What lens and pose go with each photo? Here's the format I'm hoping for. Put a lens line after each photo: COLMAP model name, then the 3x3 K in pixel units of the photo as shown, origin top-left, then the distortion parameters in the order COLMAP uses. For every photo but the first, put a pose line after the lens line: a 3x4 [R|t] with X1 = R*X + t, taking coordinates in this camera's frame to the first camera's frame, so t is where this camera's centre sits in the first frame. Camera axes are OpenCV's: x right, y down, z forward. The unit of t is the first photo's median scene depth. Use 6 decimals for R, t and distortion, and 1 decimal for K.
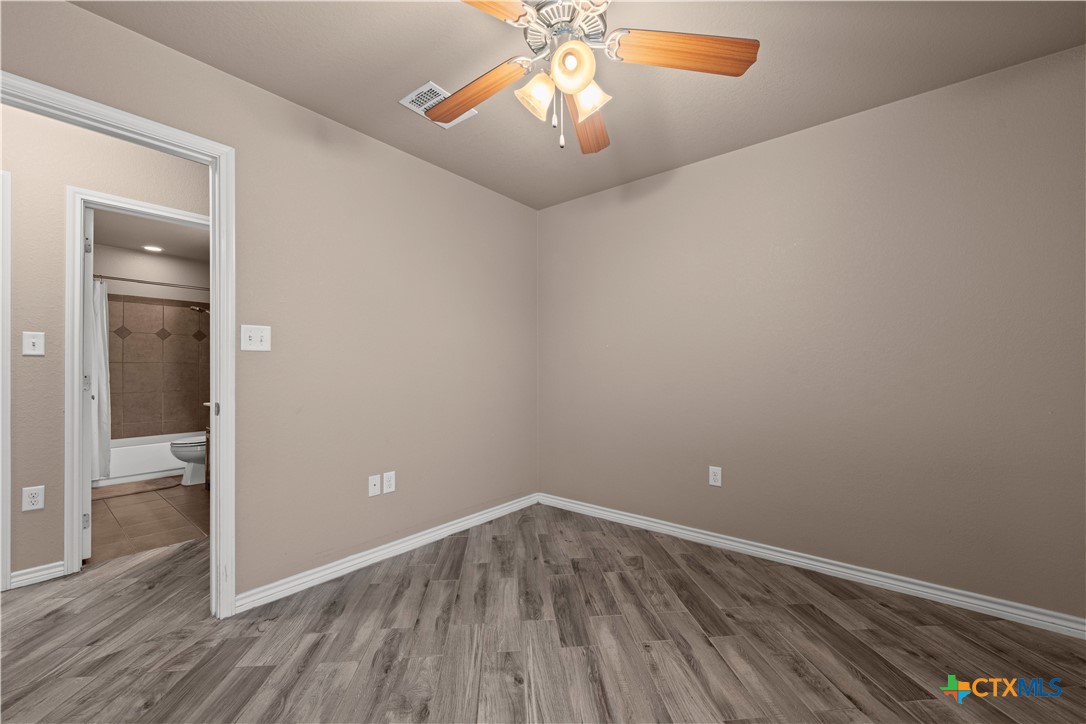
lens RADIAL K [[428.7, 0, 541.5], [0, 428.7, 368.8], [0, 0, 1]] dist [0.000767, -0.000200]
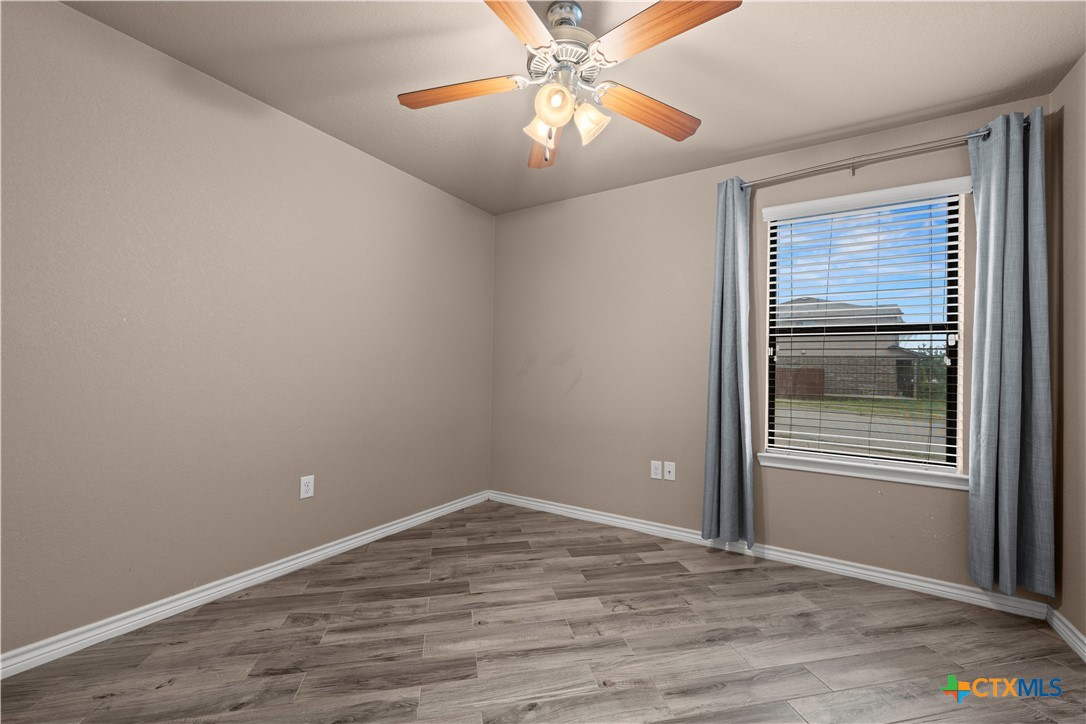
lens RADIAL K [[428.7, 0, 565.1], [0, 428.7, 366.9], [0, 0, 1]] dist [0.000767, -0.000200]
pose [[-0.136360, 0.010612, 0.990602, -0.747465], [-0.019177, 0.999727, -0.013350, 0.006544], [-0.990474, -0.020817, -0.136120, 0.814969]]
